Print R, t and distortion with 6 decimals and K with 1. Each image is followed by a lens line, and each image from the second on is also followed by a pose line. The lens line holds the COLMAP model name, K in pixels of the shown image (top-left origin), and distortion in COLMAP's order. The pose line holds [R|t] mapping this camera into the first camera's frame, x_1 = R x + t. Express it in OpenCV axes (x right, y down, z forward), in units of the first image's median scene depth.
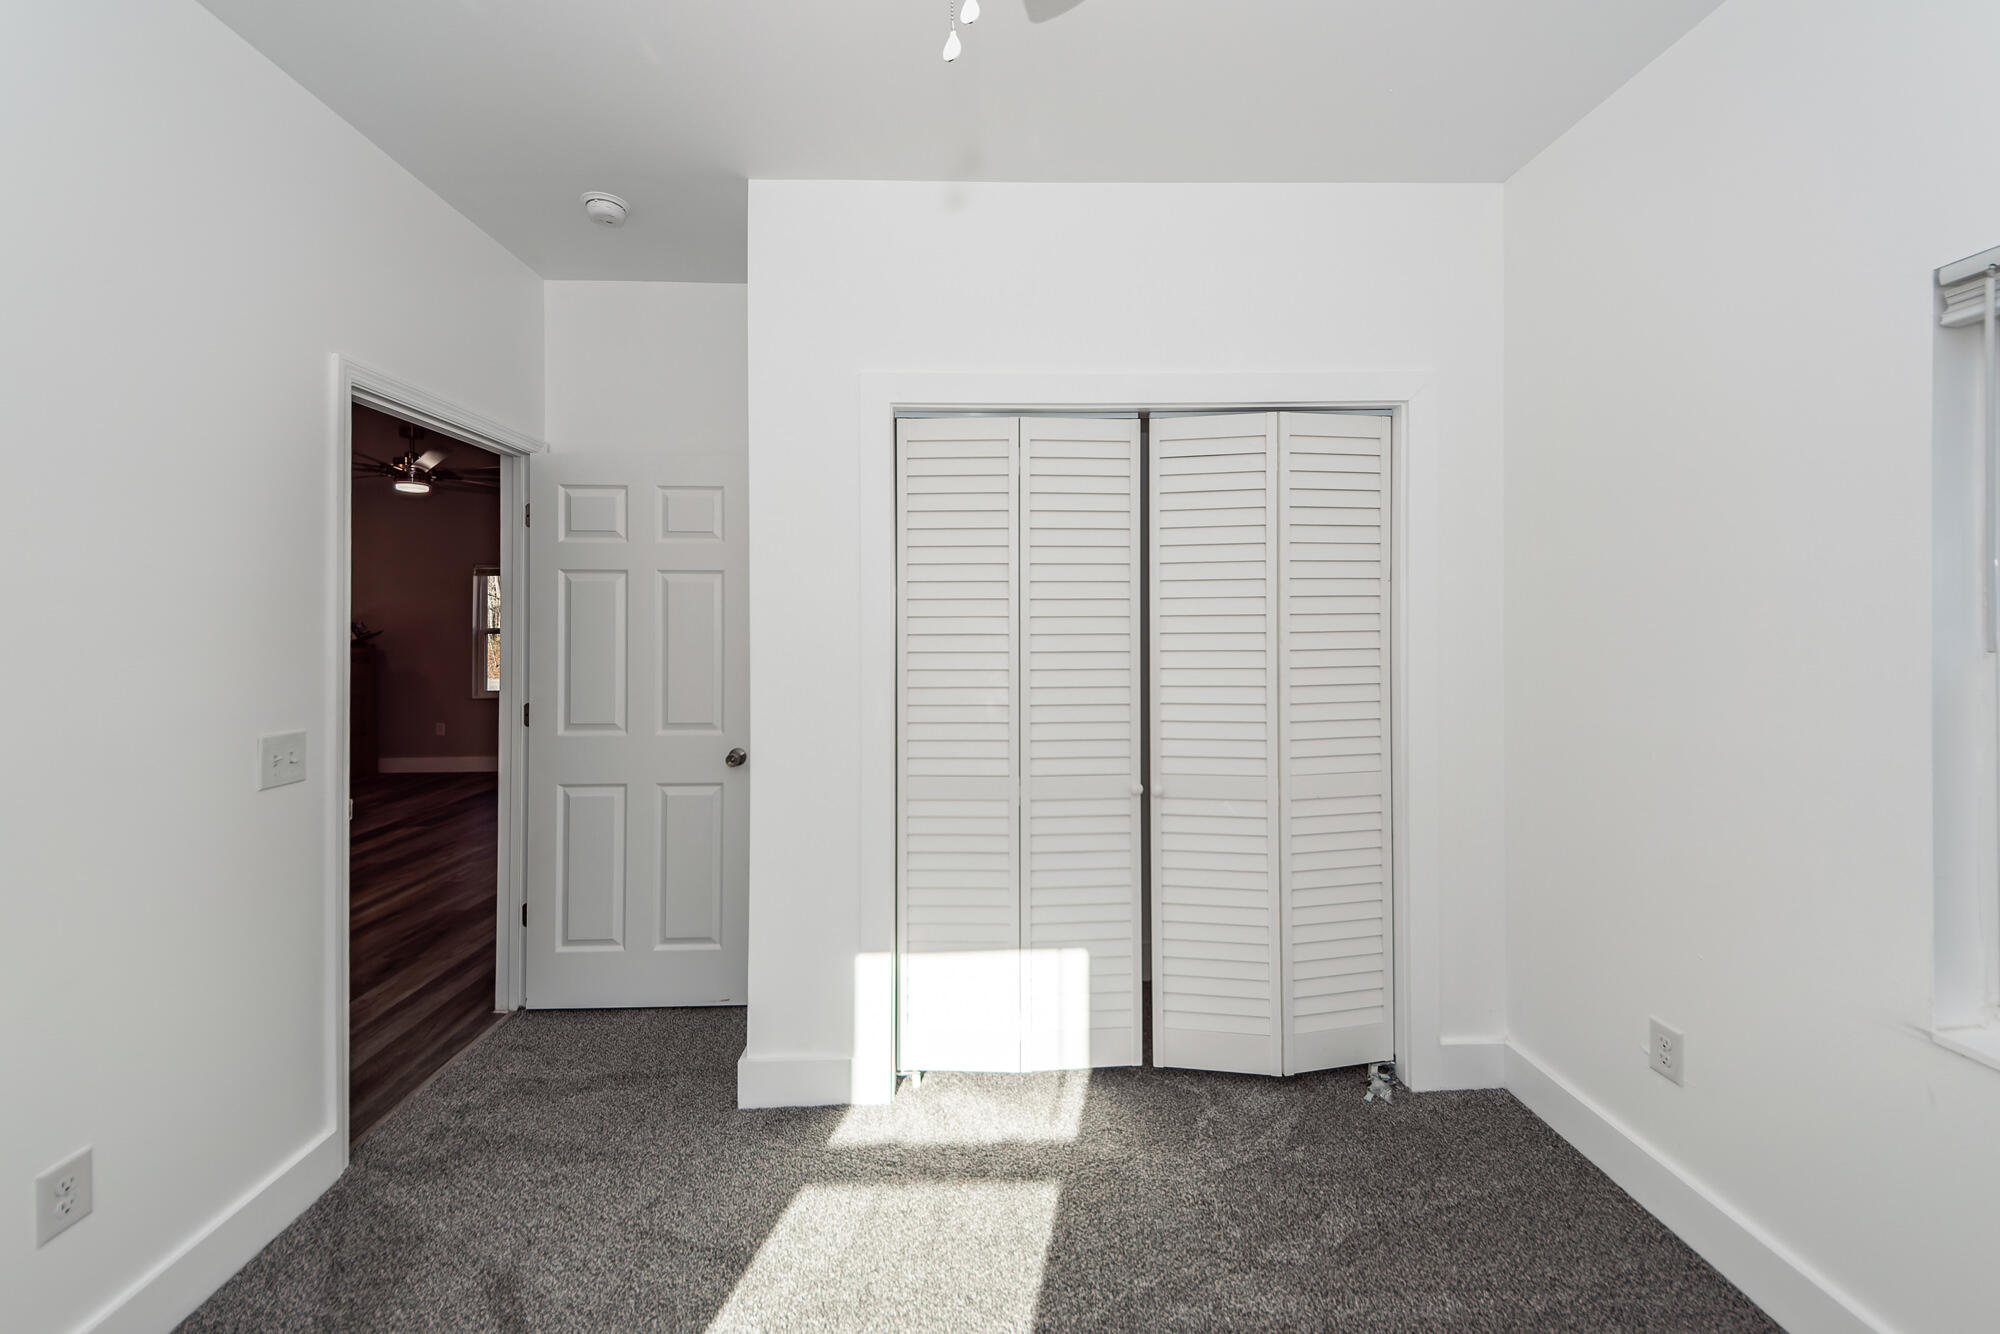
lens RADIAL K [[743.9, 0, 985.4], [0, 743.9, 625.1], [0, 0, 1]] dist [0.007091, -0.001594]
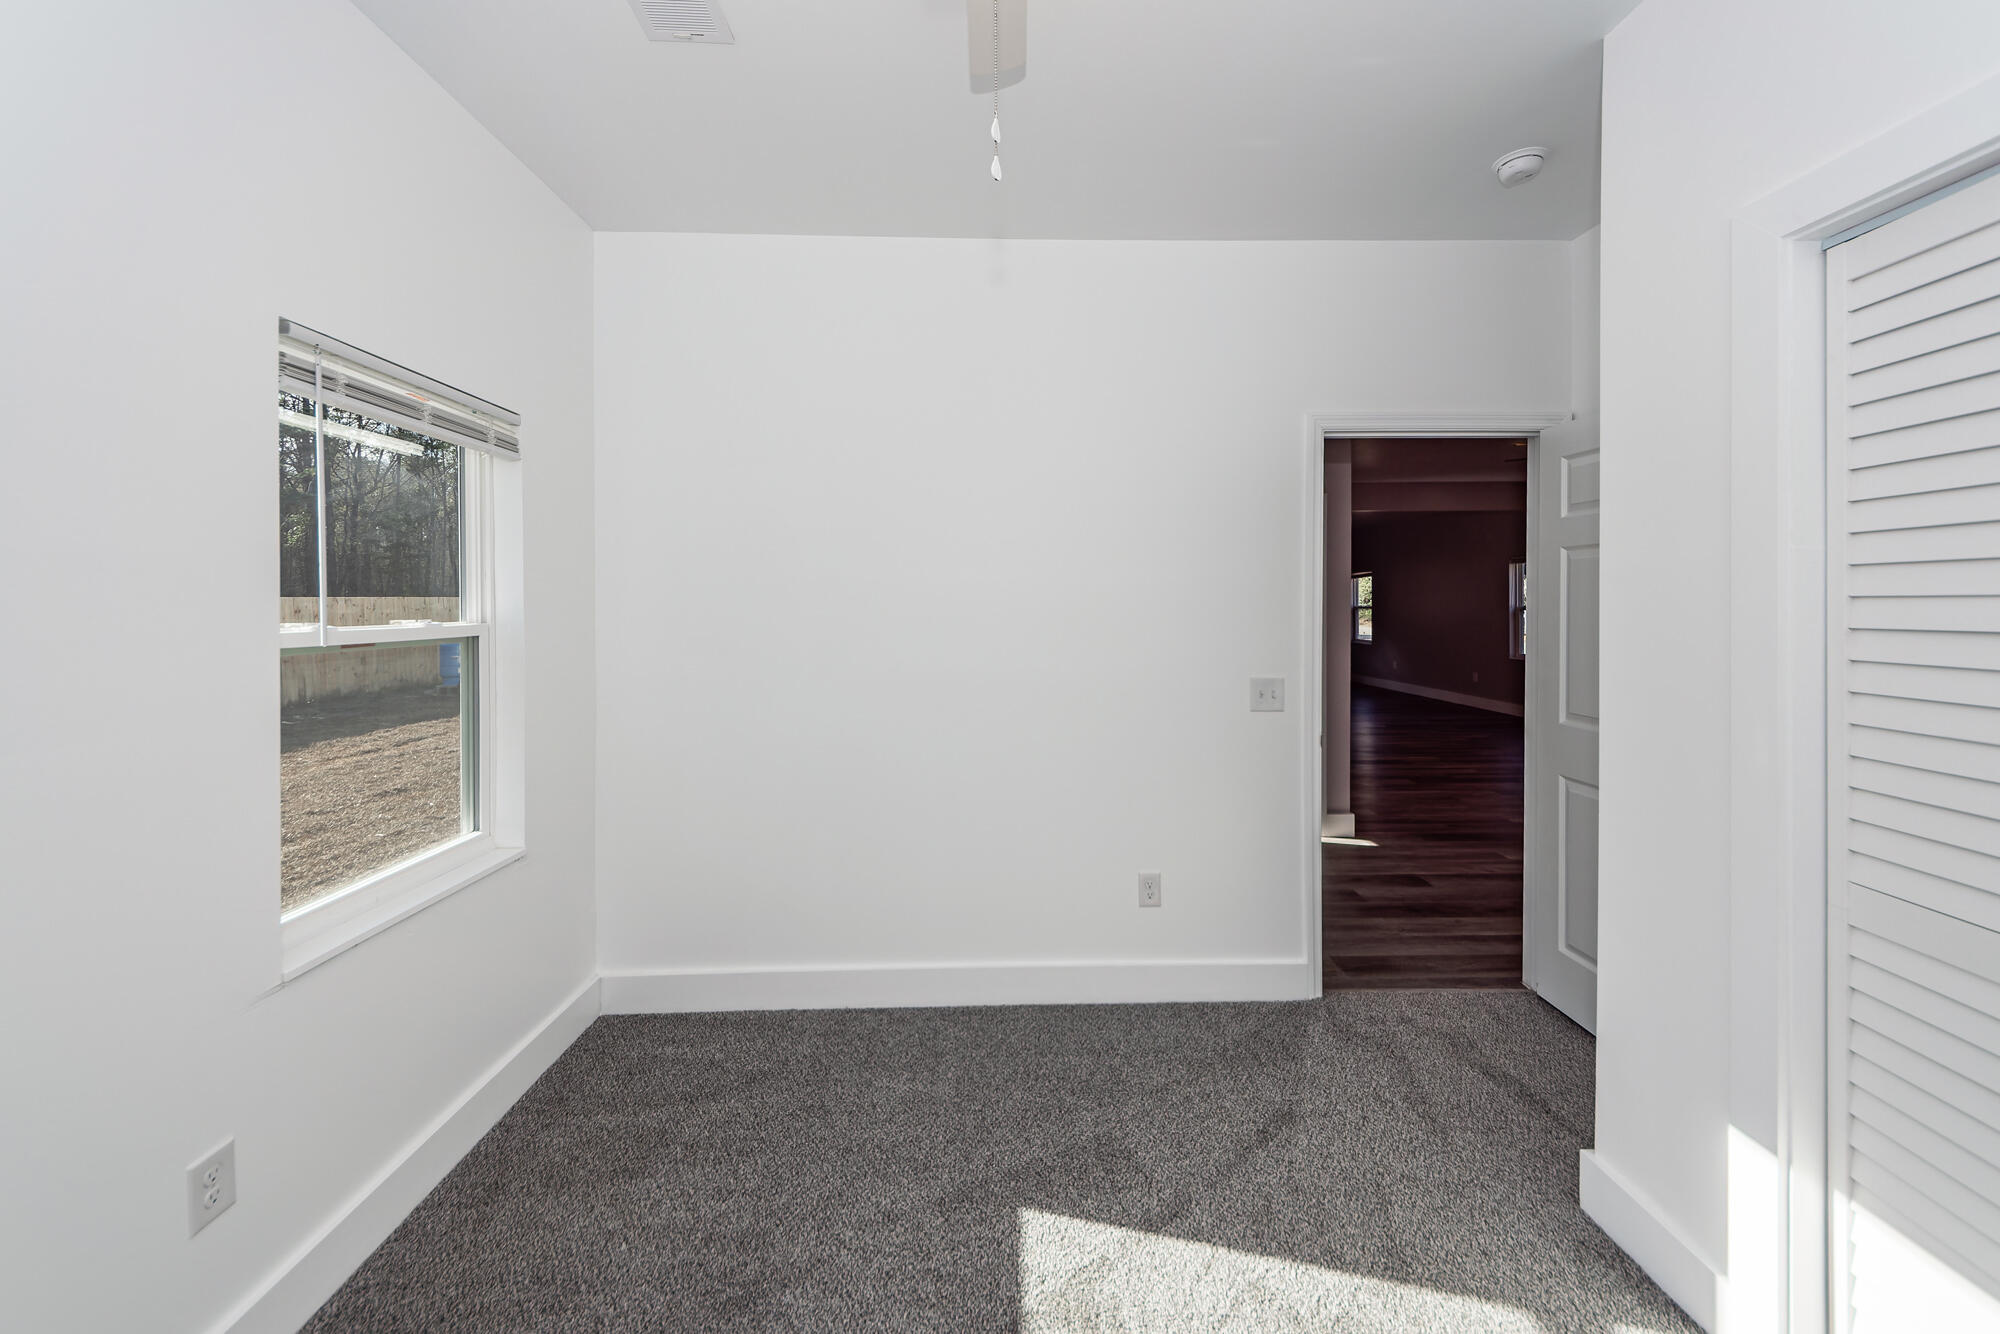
lens RADIAL K [[743.9, 0, 1009.3], [0, 743.9, 606.1], [0, 0, 1]] dist [0.007091, -0.001594]
pose [[0.011337, 0.005486, -0.999921, 0.493351], [-0.000706, 0.999985, 0.005479, -0.006437], [0.999935, 0.000644, 0.011340, 0.391983]]
